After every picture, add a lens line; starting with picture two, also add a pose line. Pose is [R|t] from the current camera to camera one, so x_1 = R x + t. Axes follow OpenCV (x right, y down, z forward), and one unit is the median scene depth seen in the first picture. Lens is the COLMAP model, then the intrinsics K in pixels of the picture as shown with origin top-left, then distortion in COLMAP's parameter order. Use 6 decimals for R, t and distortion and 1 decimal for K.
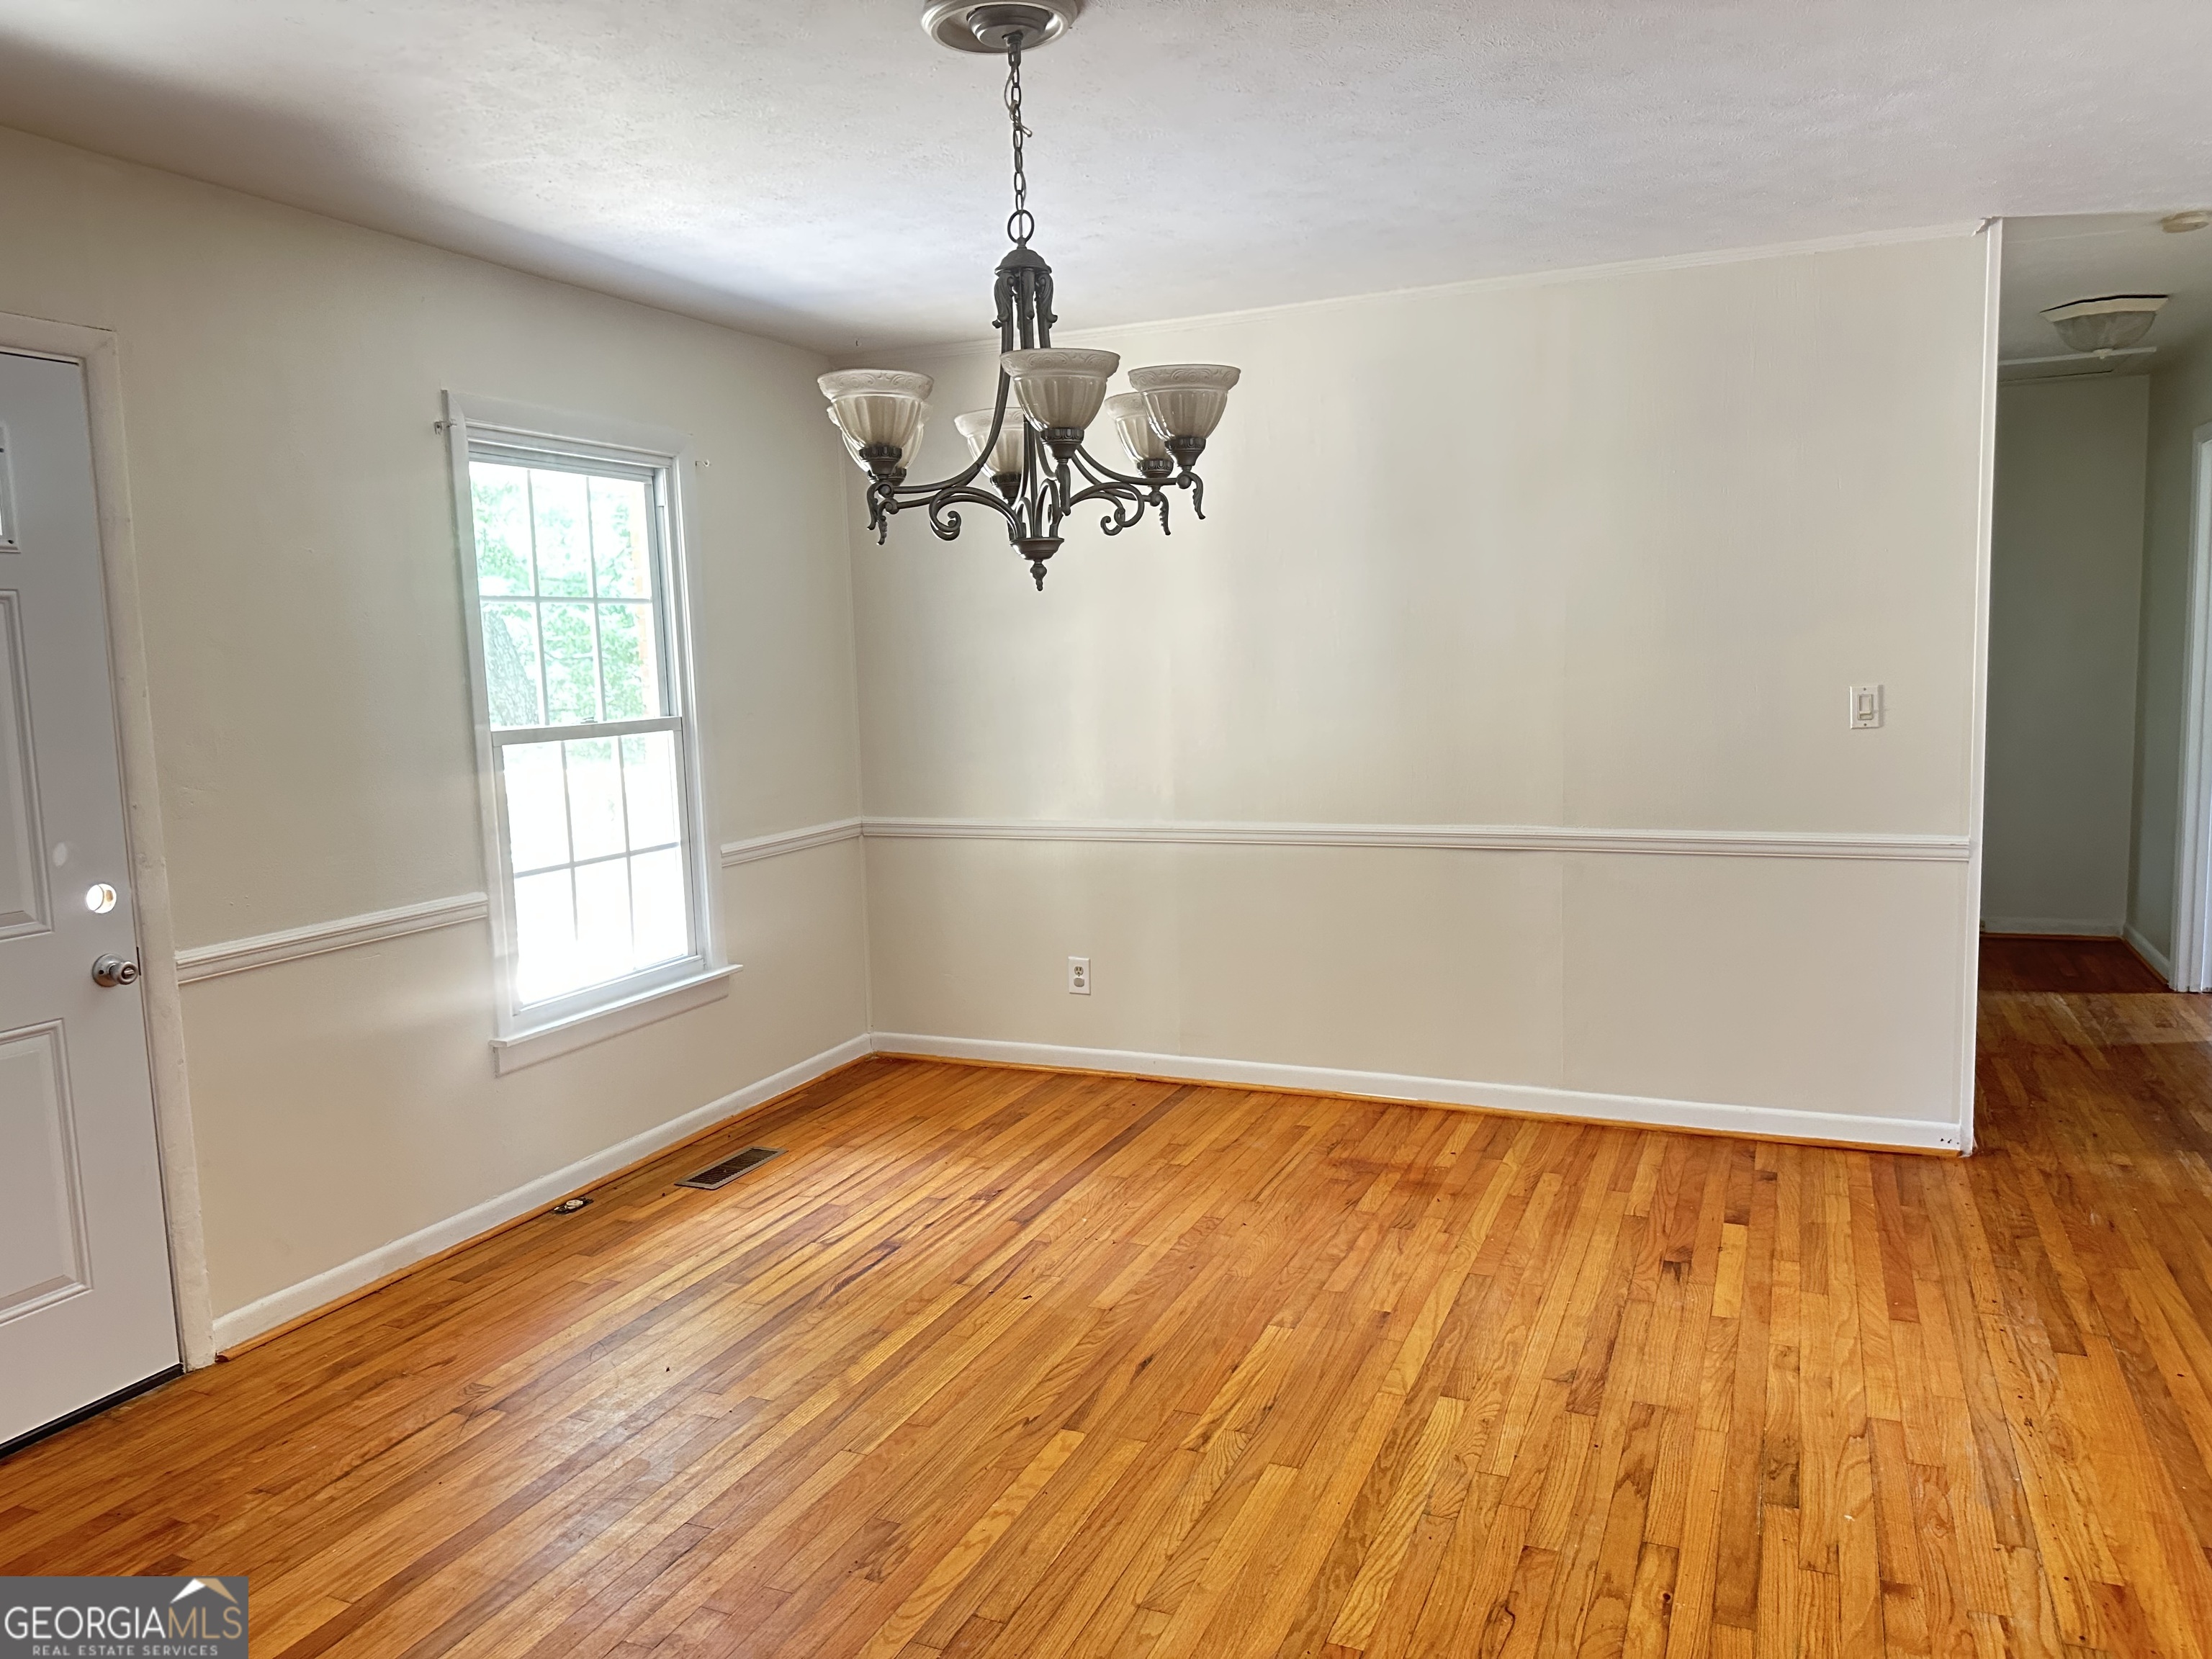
lens RADIAL K [[1569.4, 0, 1106.0], [0, 1569.4, 829.5], [0, 0, 1]] dist [0.110826, -0.126218]
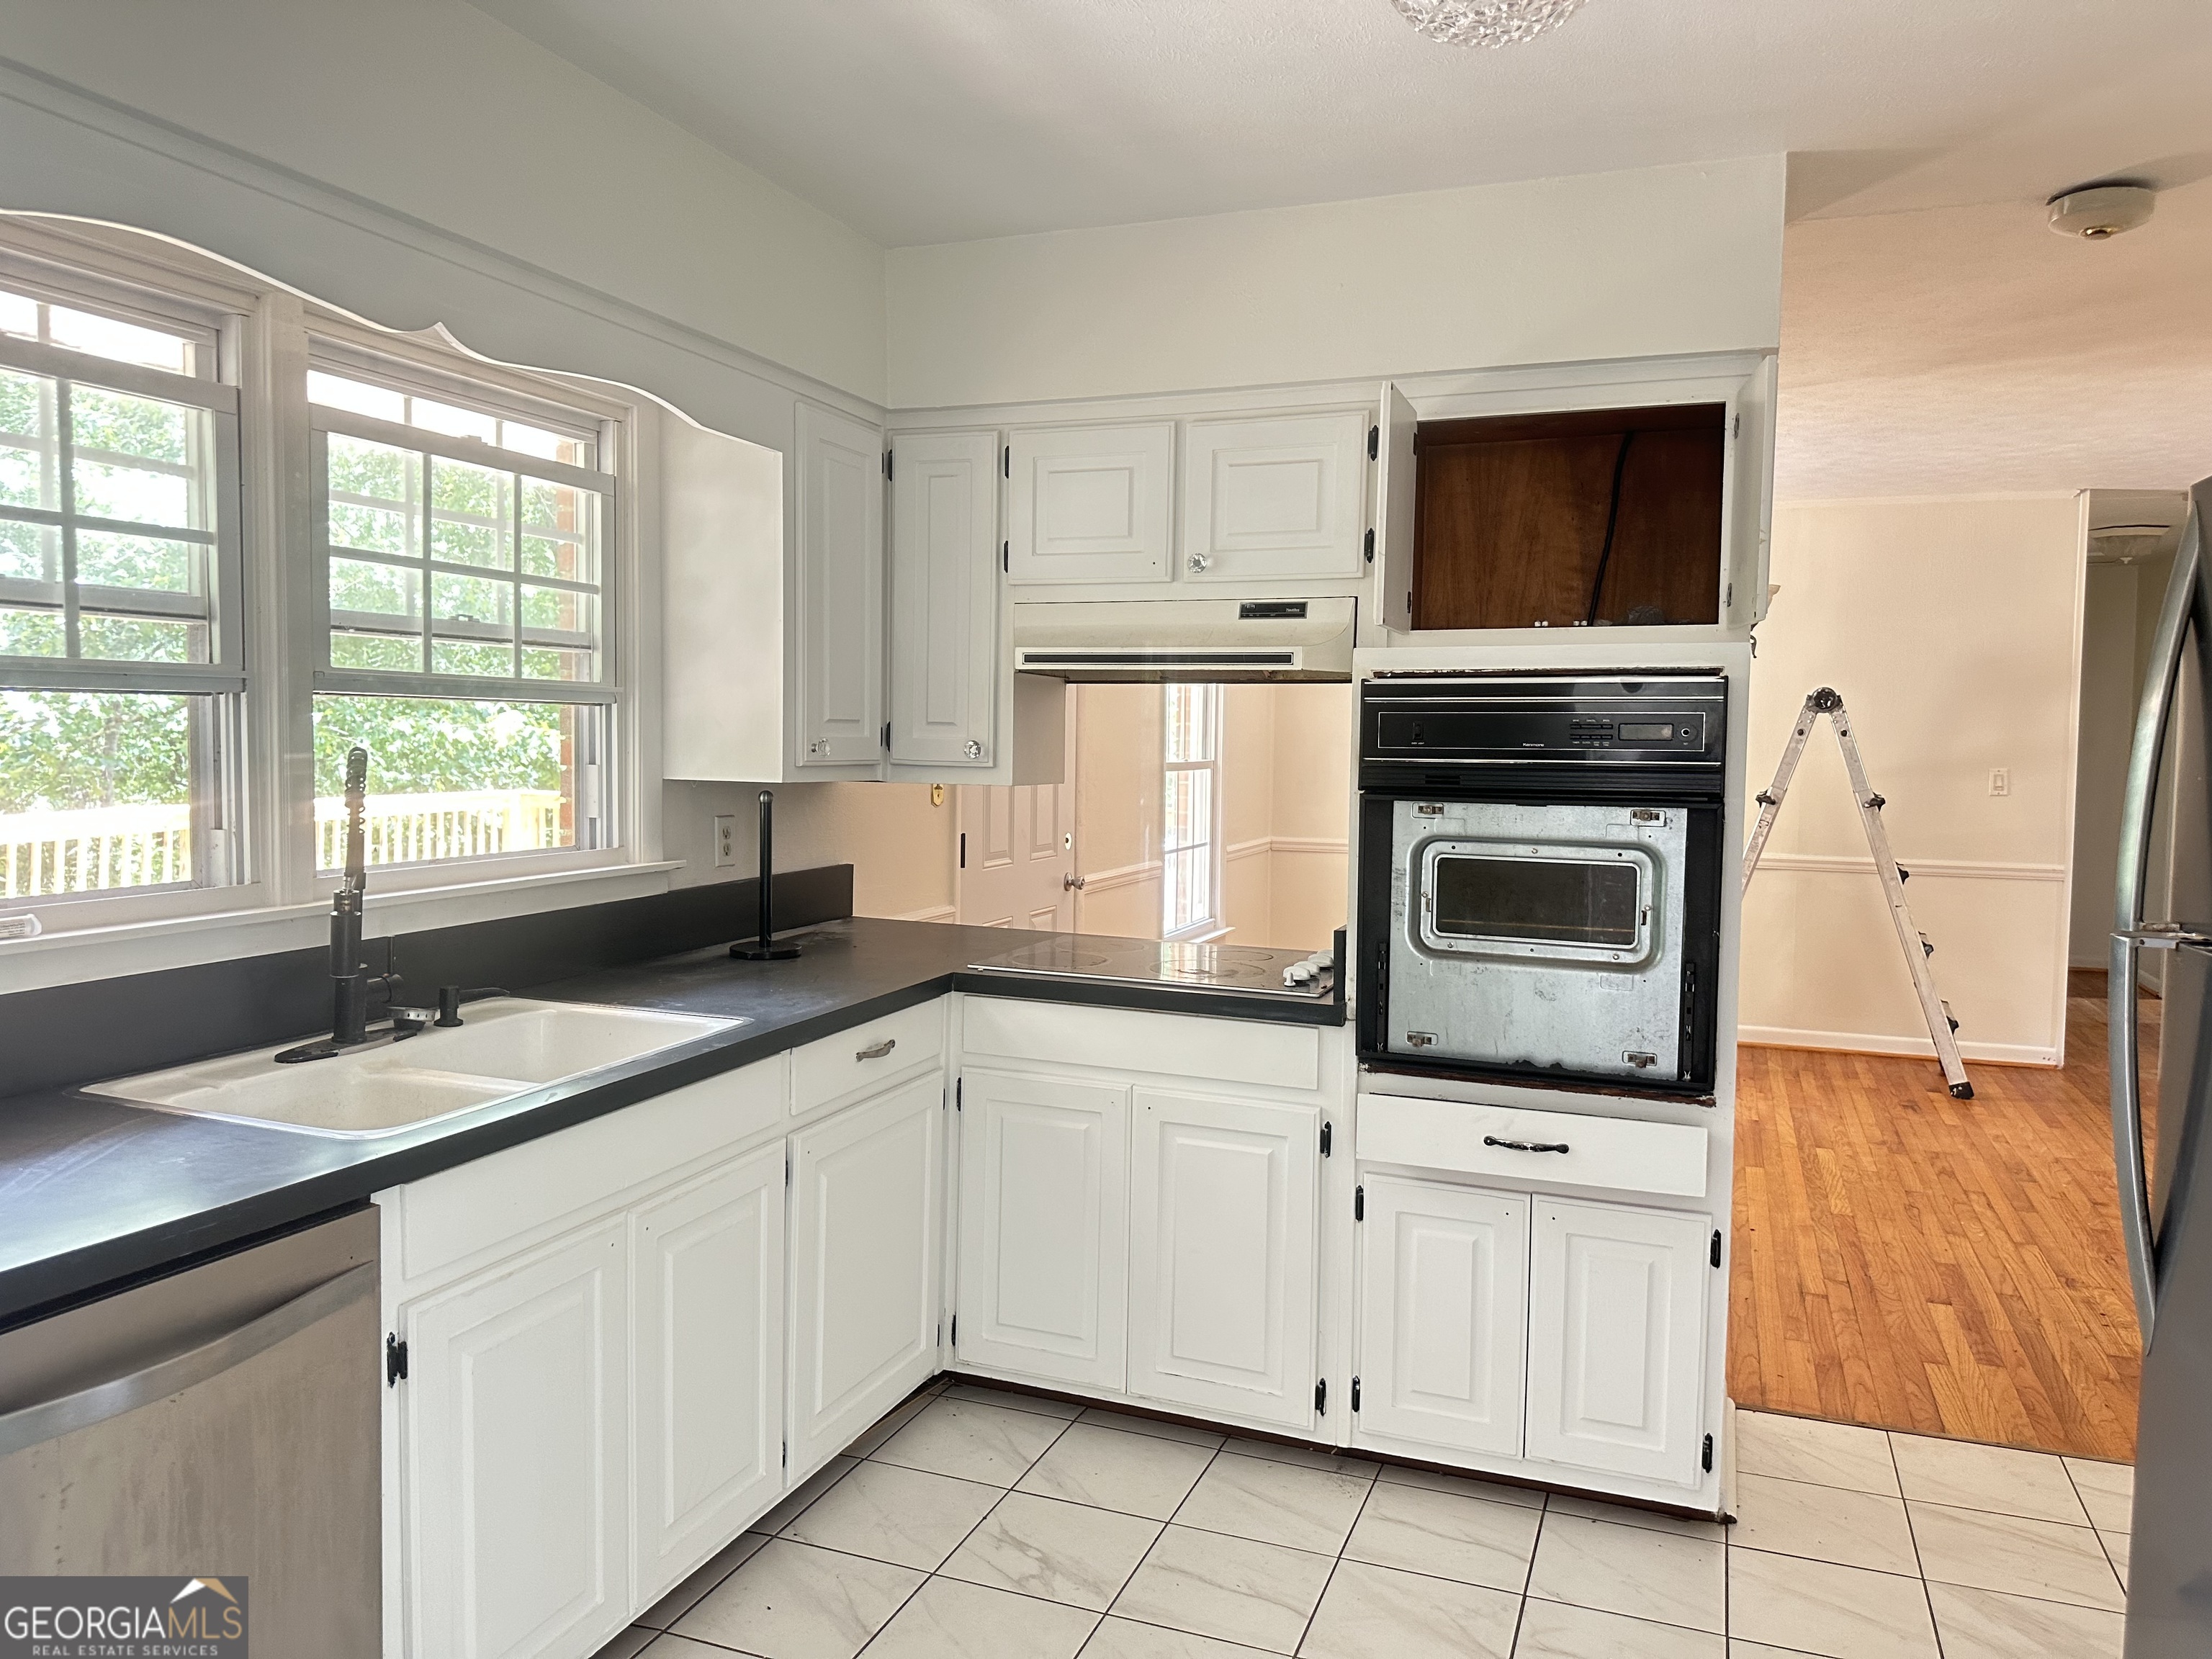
lens RADIAL K [[1569.4, 0, 1106.0], [0, 1569.4, 829.5], [0, 0, 1]] dist [0.110826, -0.126218]
pose [[0.998216, 0.039931, 0.044379, -0.448509], [-0.037602, 0.997933, -0.052115, 0.079809], [-0.046369, 0.050354, 0.997654, -0.510634]]
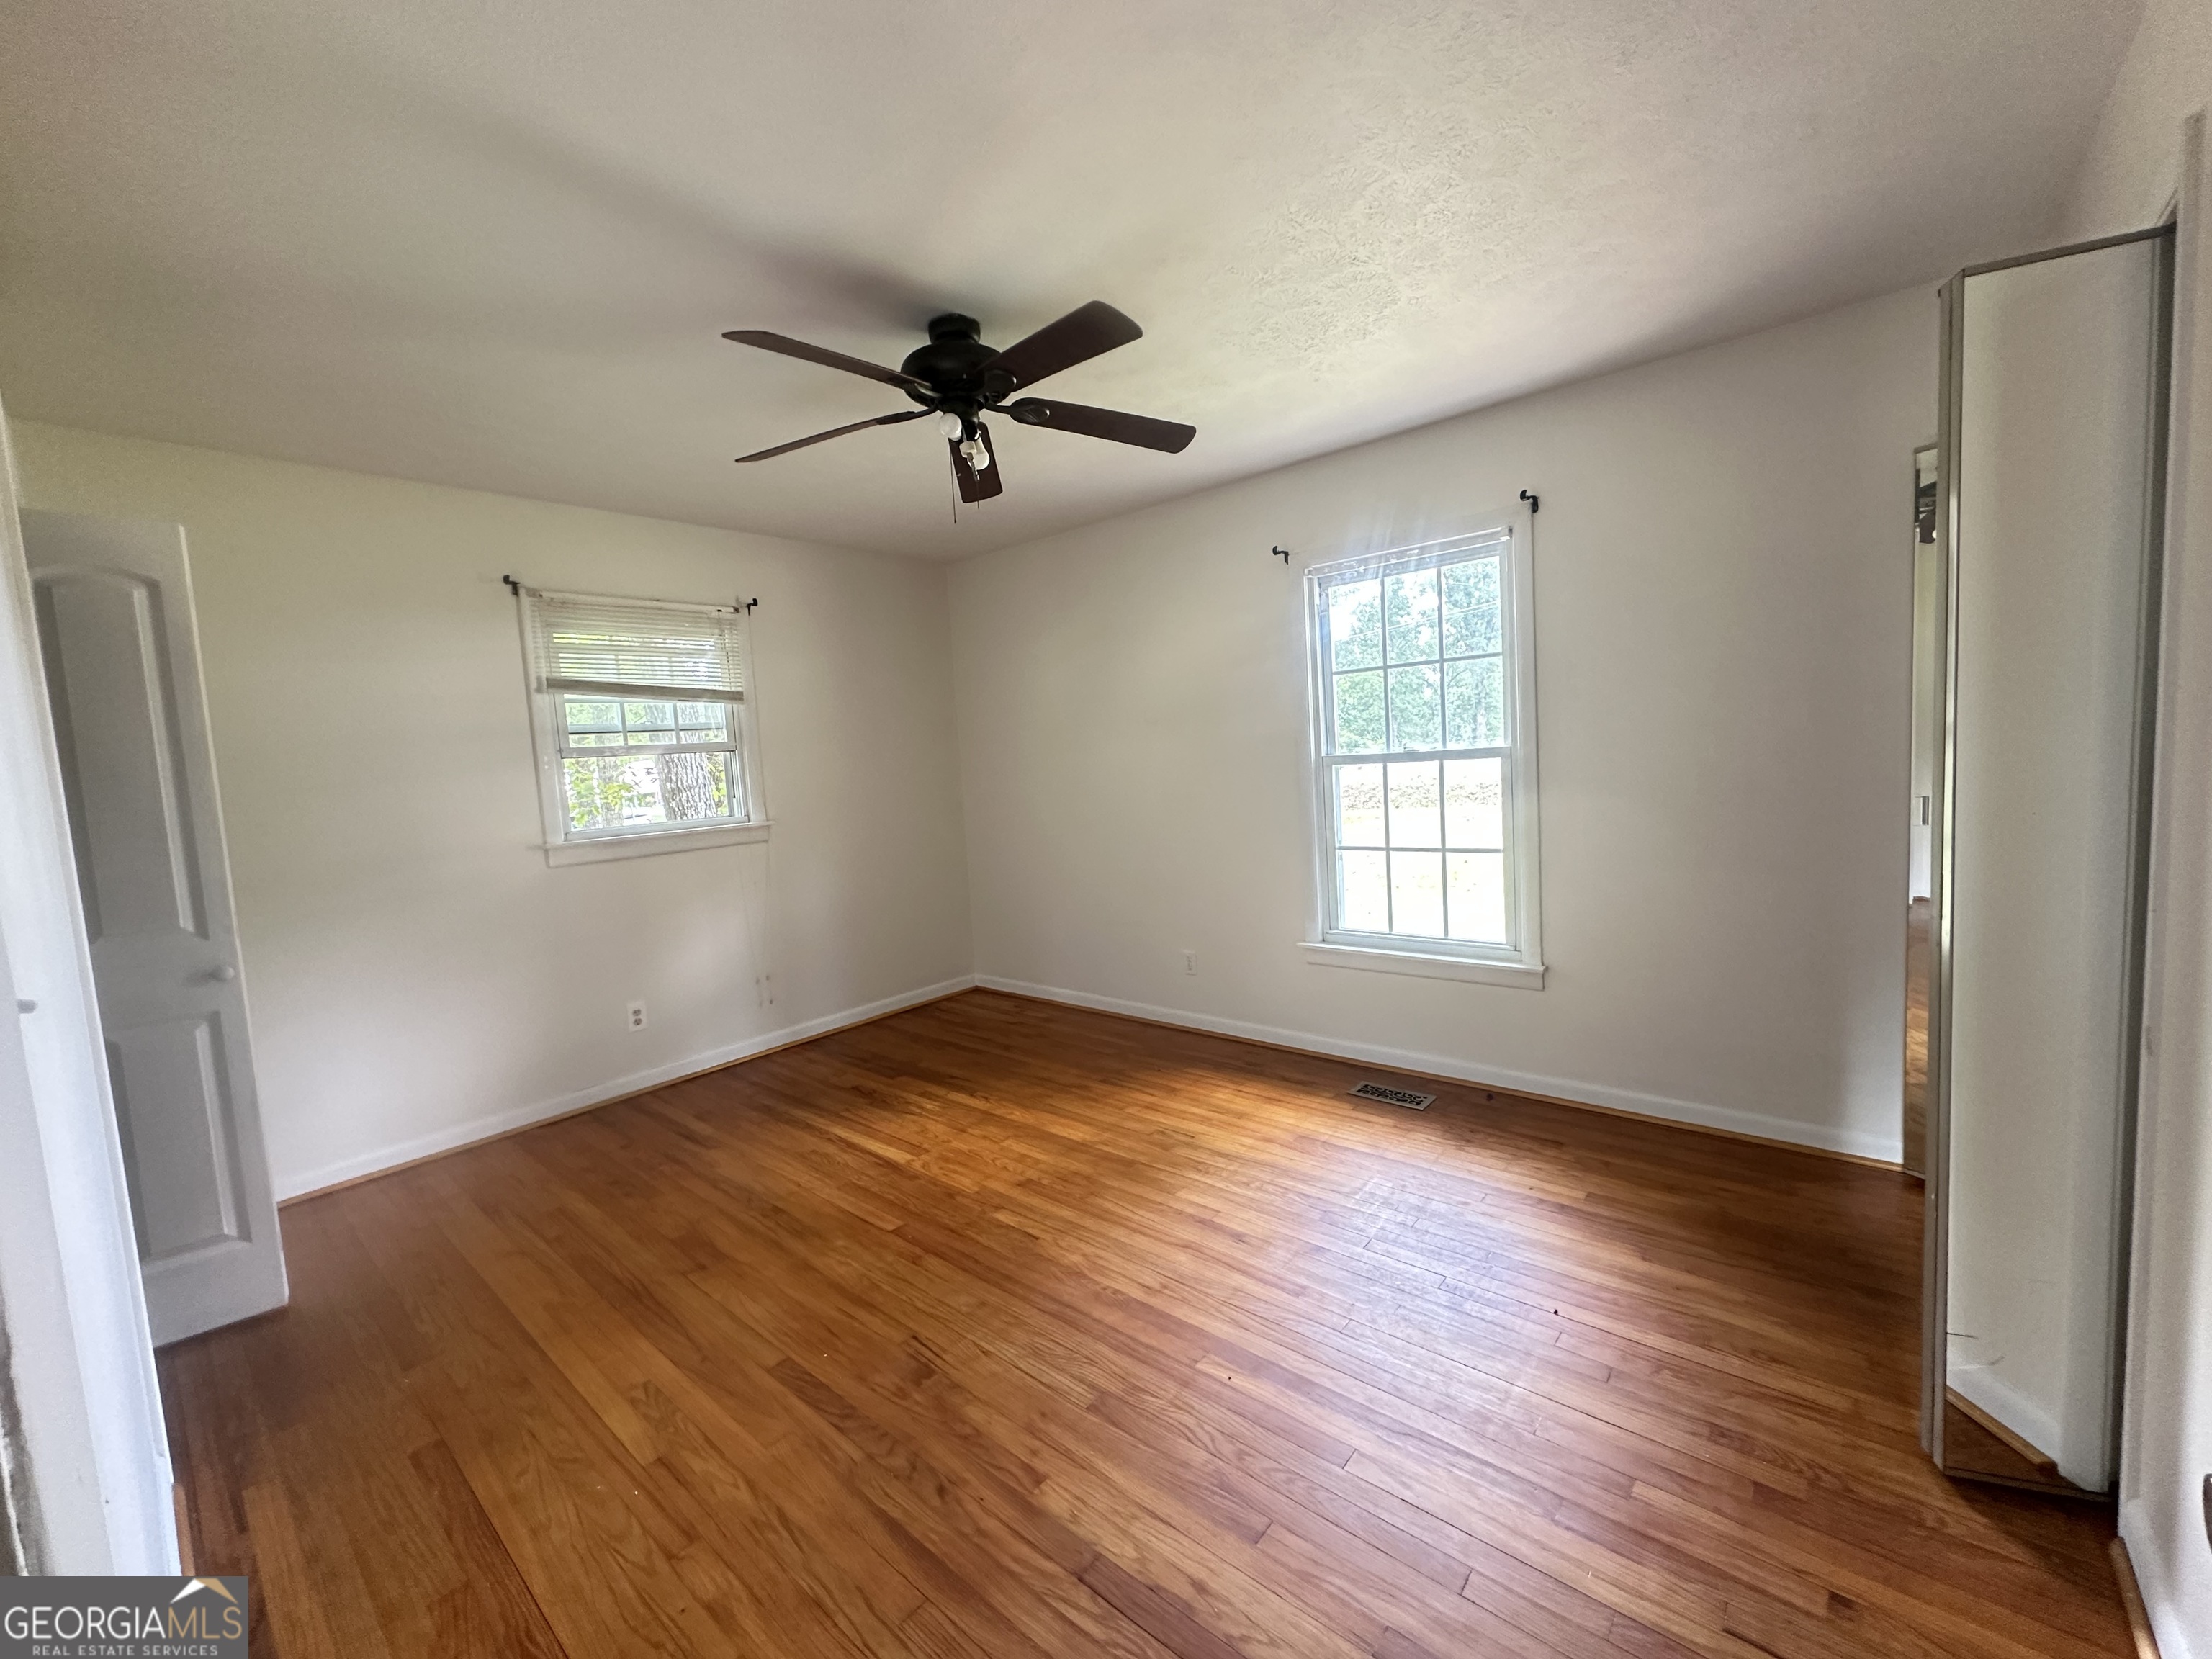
lens RADIAL K [[892.0, 0, 1106.0], [0, 892.0, 829.5], [0, 0, 1]] dist [0.000460, 0.000065]
pose [[-0.299397, 0.128523, -0.945433, 0.509506], [-0.037505, 0.988535, 0.146259, -0.104945], [0.953391, 0.079248, -0.291145, 0.990364]]
